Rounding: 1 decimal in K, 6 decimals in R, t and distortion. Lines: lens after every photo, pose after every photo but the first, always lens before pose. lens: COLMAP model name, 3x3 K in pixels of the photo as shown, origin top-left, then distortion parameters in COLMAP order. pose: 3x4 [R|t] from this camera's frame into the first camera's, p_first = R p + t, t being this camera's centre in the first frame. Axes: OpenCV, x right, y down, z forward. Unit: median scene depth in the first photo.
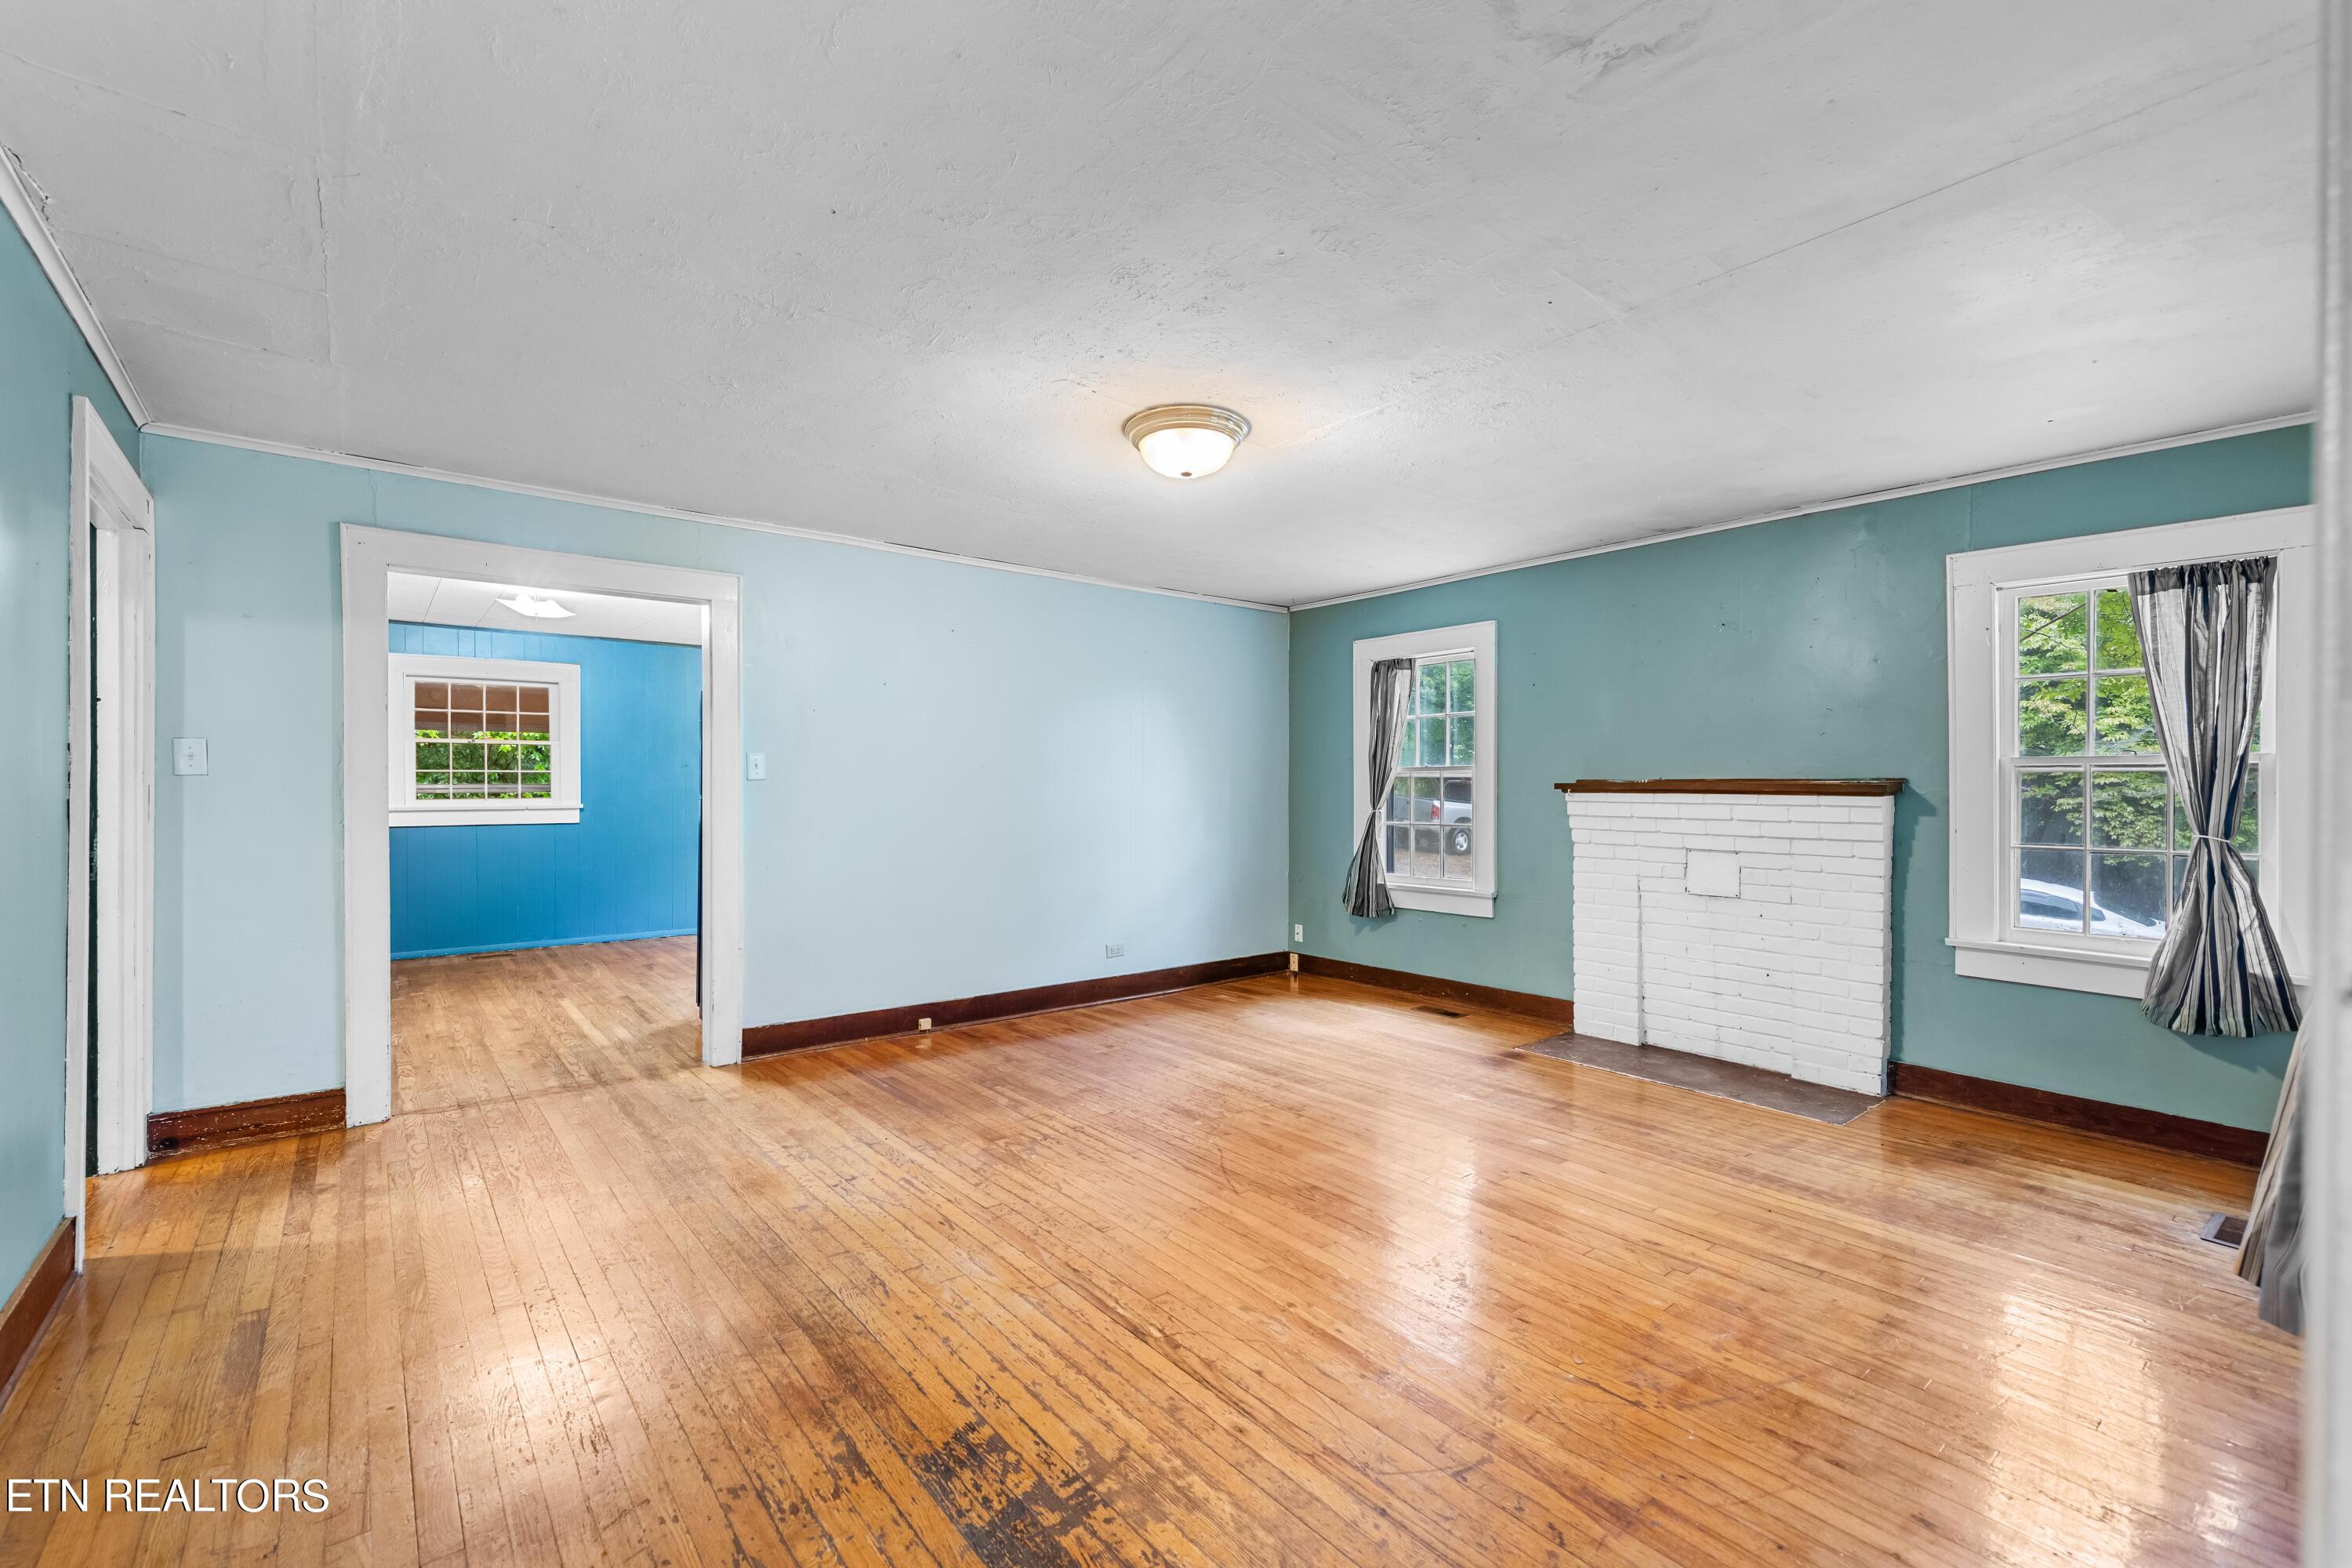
lens RADIAL K [[990.0, 0, 1176.0], [0, 990.0, 784.0], [0, 0, 1]] dist [0.002301, 0.000157]
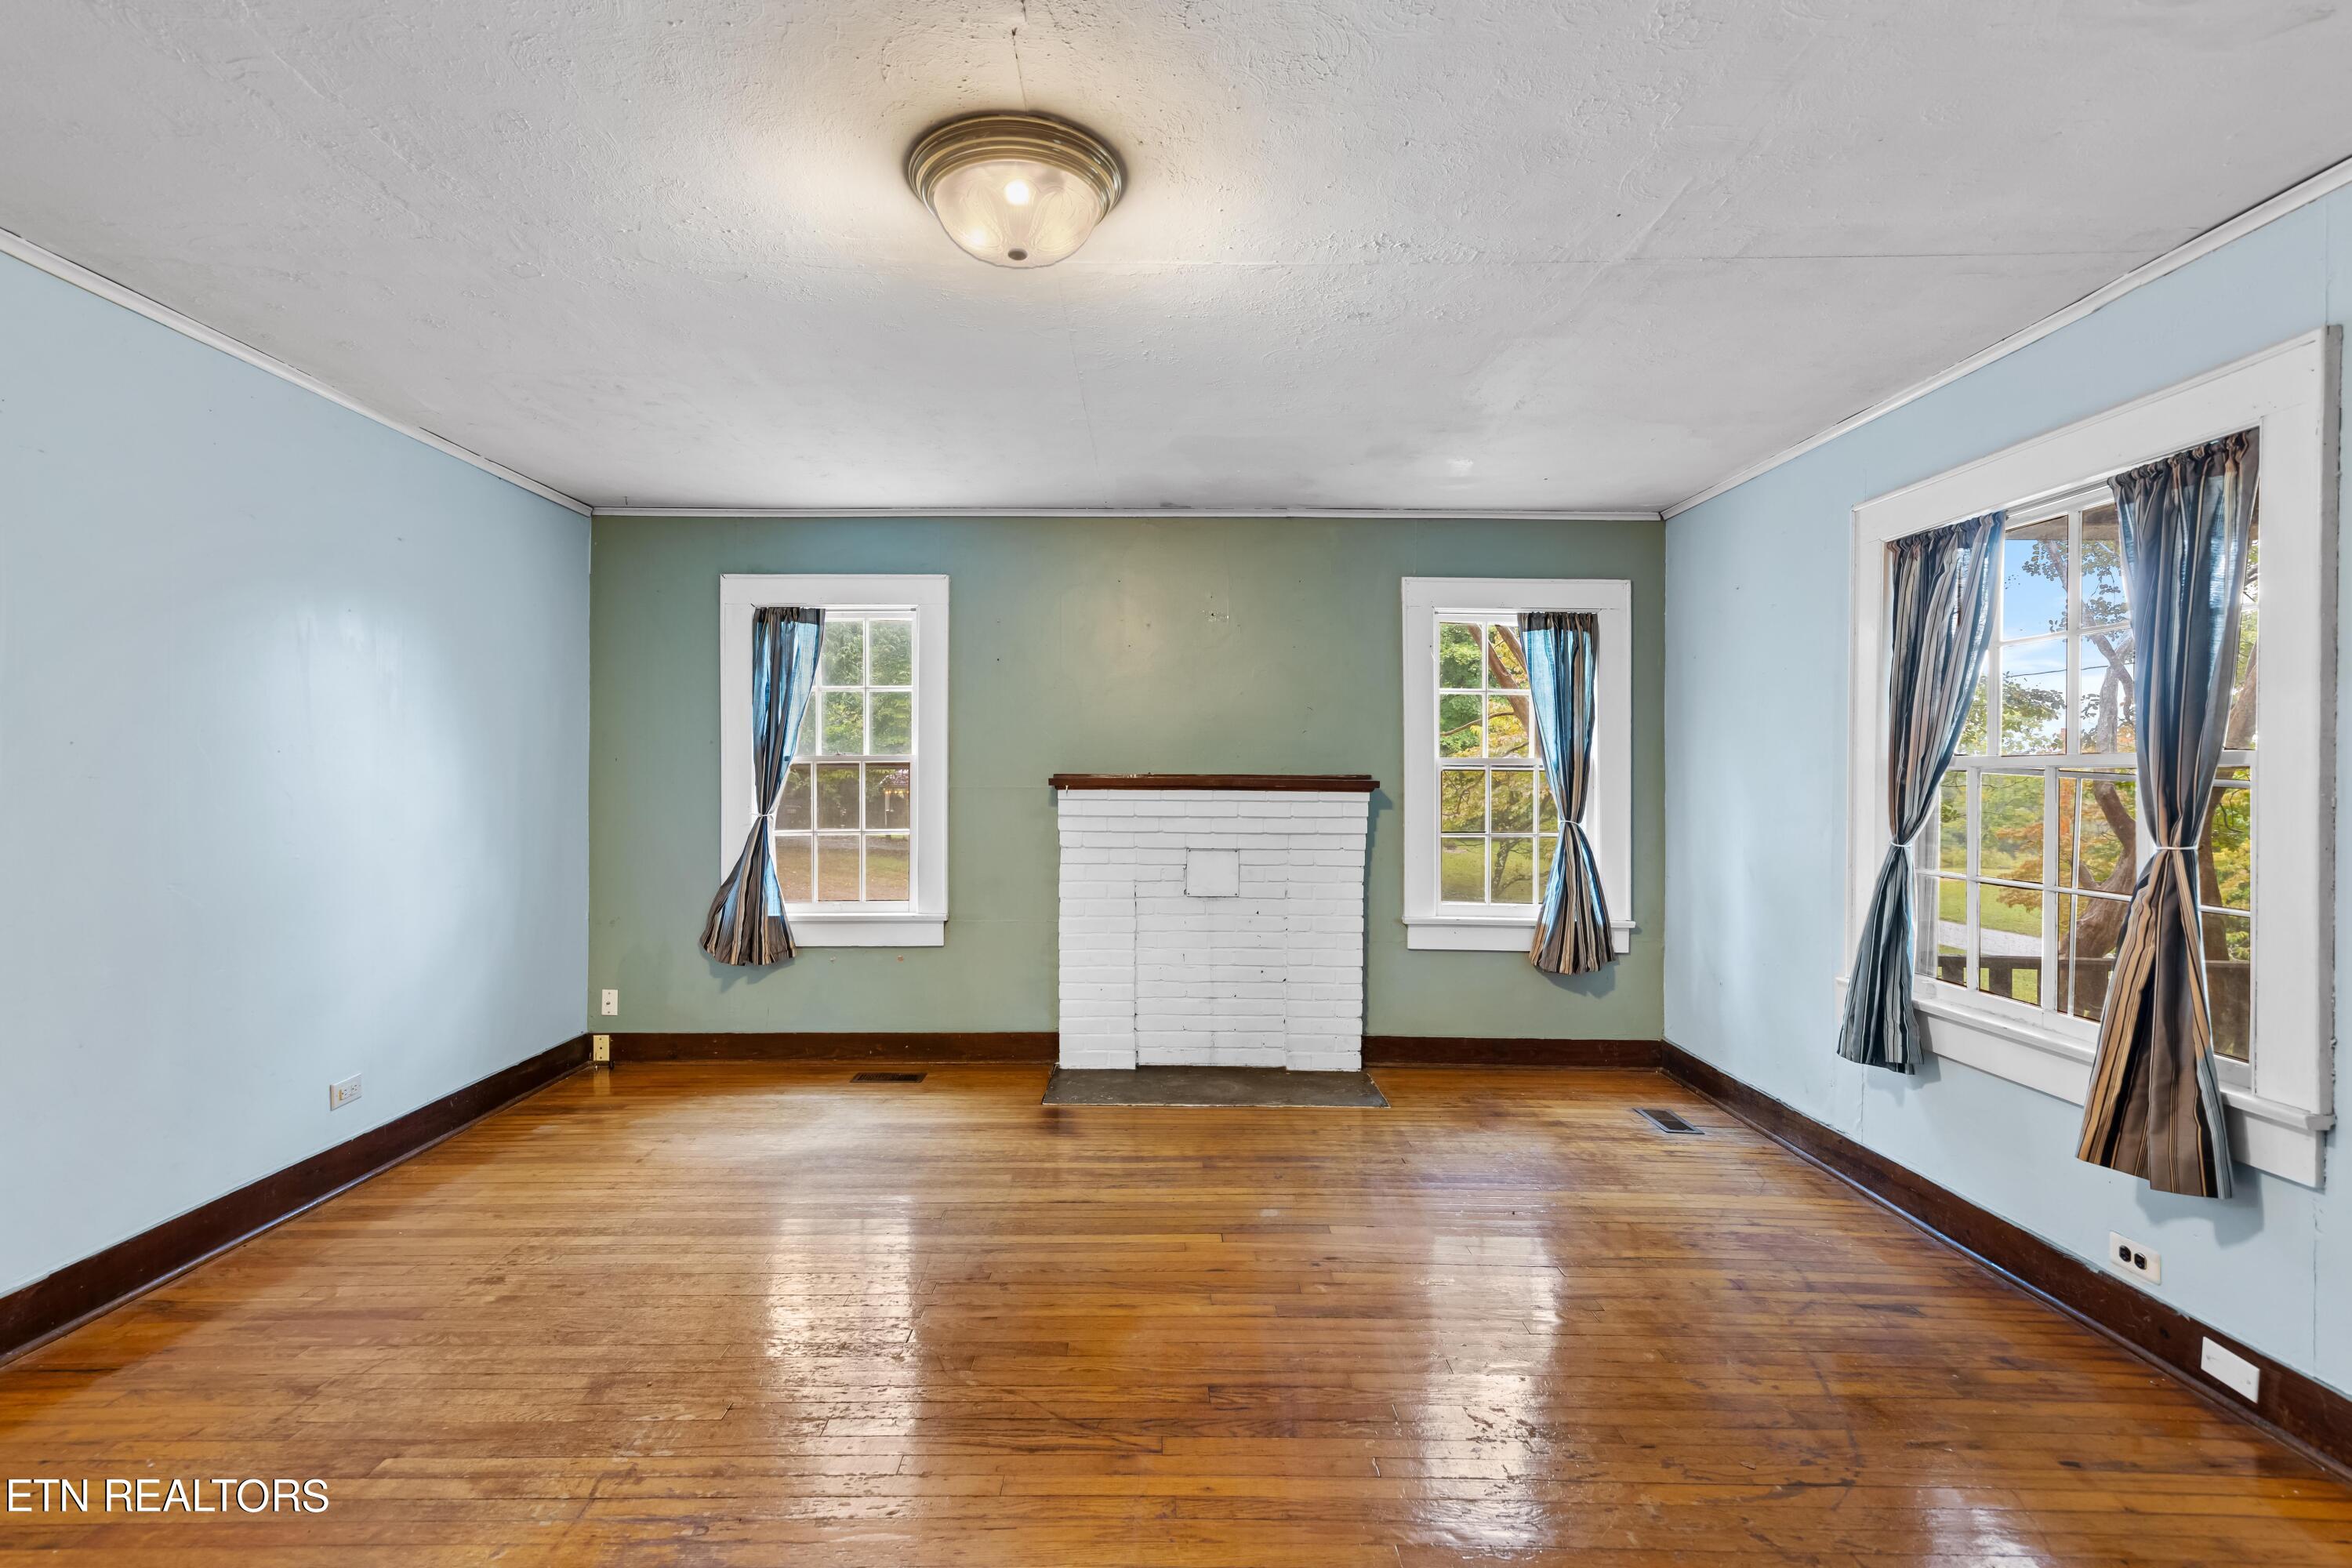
lens RADIAL K [[1086.8, 0, 1176.2], [0, 1086.8, 769.5], [0, 0, 1]] dist [0.003823, -0.000217]
pose [[0.634924, 0.006128, 0.772550, -0.292726], [-0.004083, 0.999981, -0.004577, -0.004869], [-0.772564, -0.000248, 0.634937, 0.361552]]
